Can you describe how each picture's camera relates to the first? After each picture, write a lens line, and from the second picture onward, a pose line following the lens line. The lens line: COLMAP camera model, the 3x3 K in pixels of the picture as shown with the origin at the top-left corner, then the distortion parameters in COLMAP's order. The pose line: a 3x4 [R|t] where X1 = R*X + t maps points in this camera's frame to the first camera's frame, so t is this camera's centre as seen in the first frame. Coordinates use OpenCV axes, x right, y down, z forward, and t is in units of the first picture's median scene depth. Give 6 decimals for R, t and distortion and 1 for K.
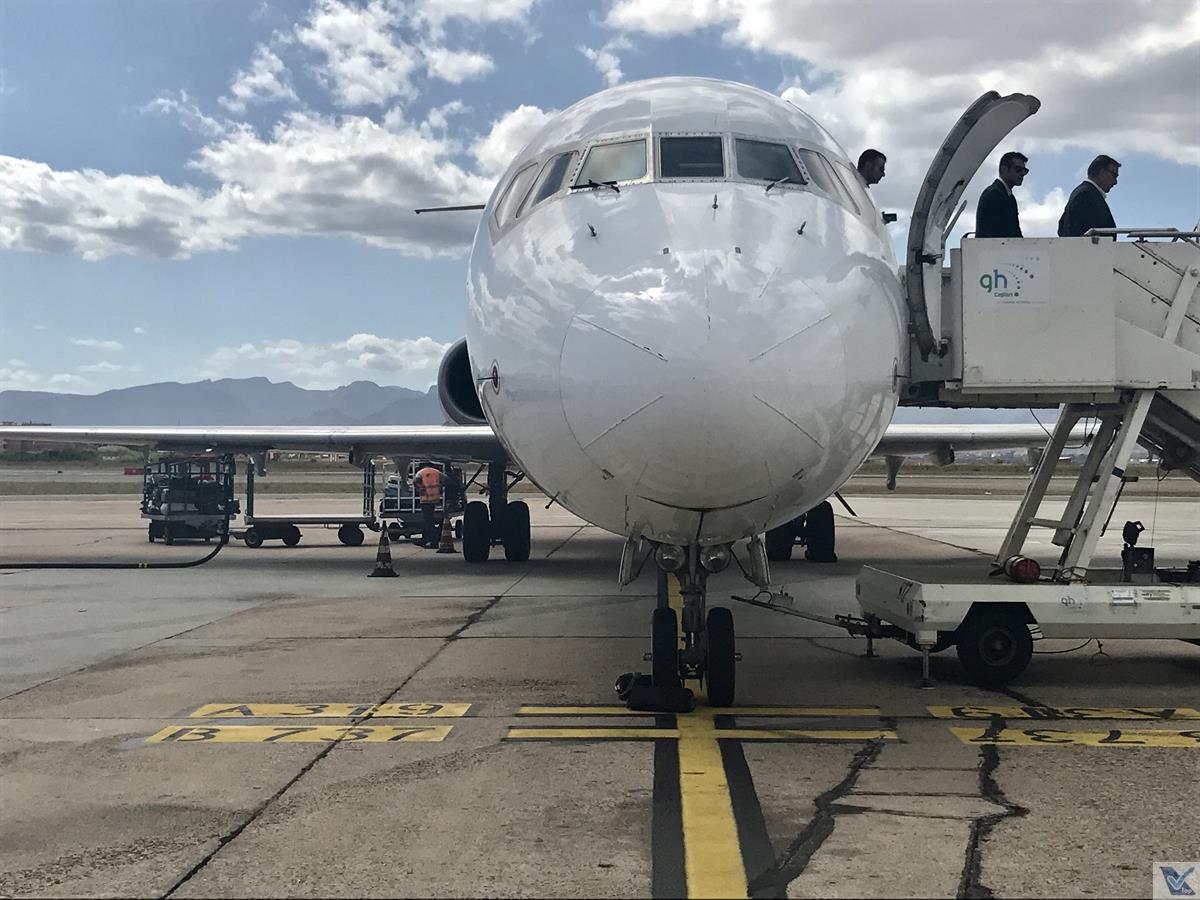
lens RADIAL K [[1816.8, 0, 596.1], [0, 1816.8, 452.9], [0, 0, 1]] dist [0.124325, 0.000000]
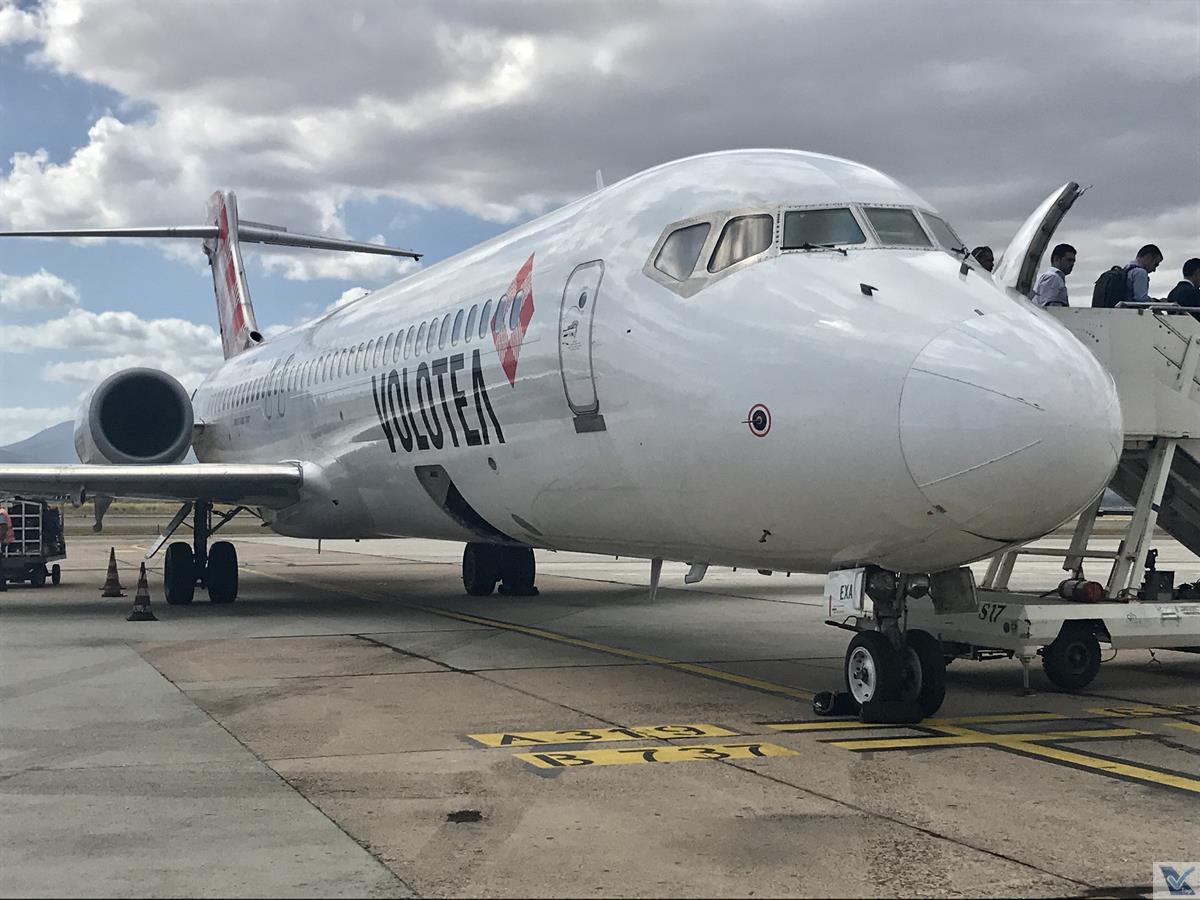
lens RADIAL K [[1816.8, 0, 602.4], [0, 1816.8, 448.6], [0, 0, 1]] dist [0.124325, 0.000000]
pose [[0.933896, 0.009231, 0.357426, -0.478111], [-0.000400, 0.999693, -0.024774, 0.002046], [-0.357545, 0.022994, 0.933613, 0.017396]]
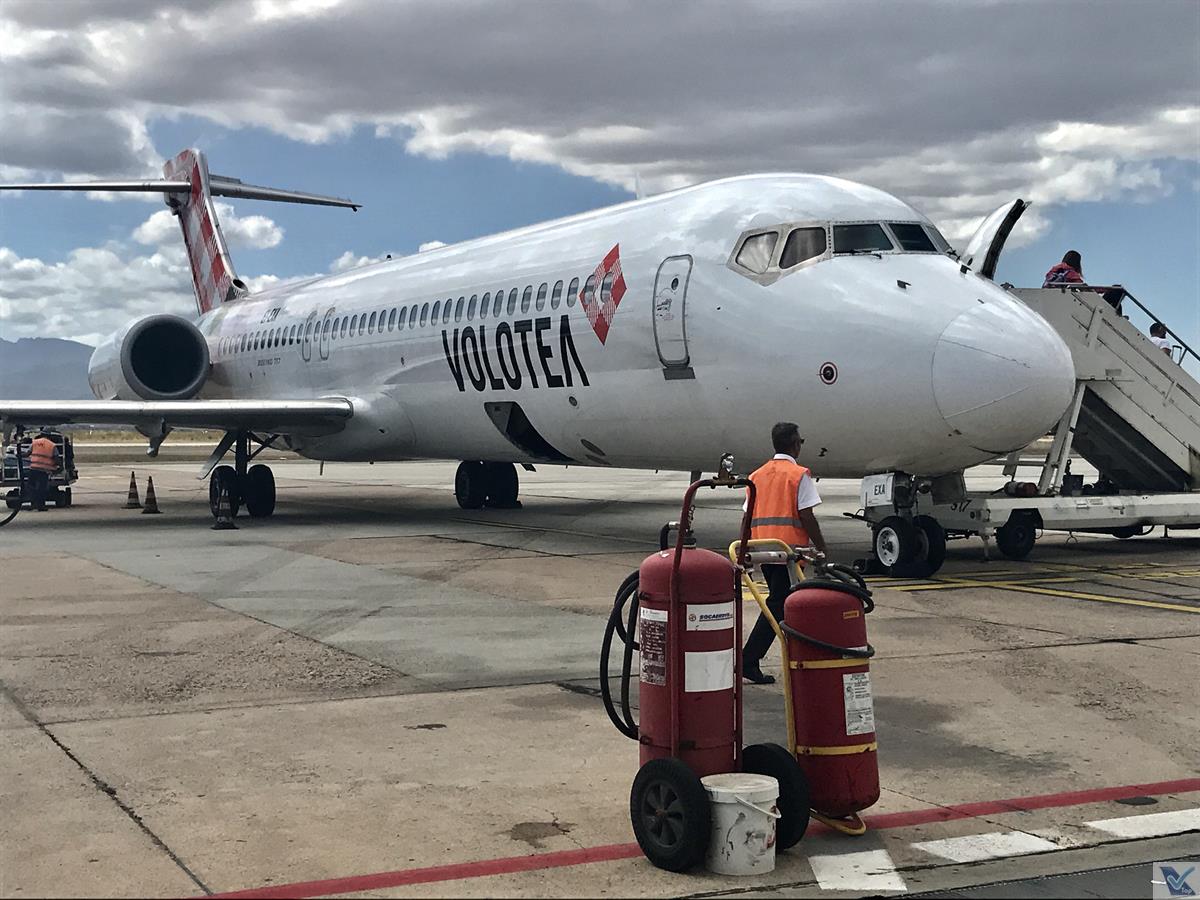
lens RADIAL K [[1816.8, 0, 597.4], [0, 1816.8, 450.0], [0, 0, 1]] dist [0.124325, 0.000000]
pose [[0.896888, -0.013832, 0.442041, -0.847389], [0.007172, 0.999834, 0.016734, -0.001921], [-0.442199, -0.011838, 0.896839, -0.308206]]
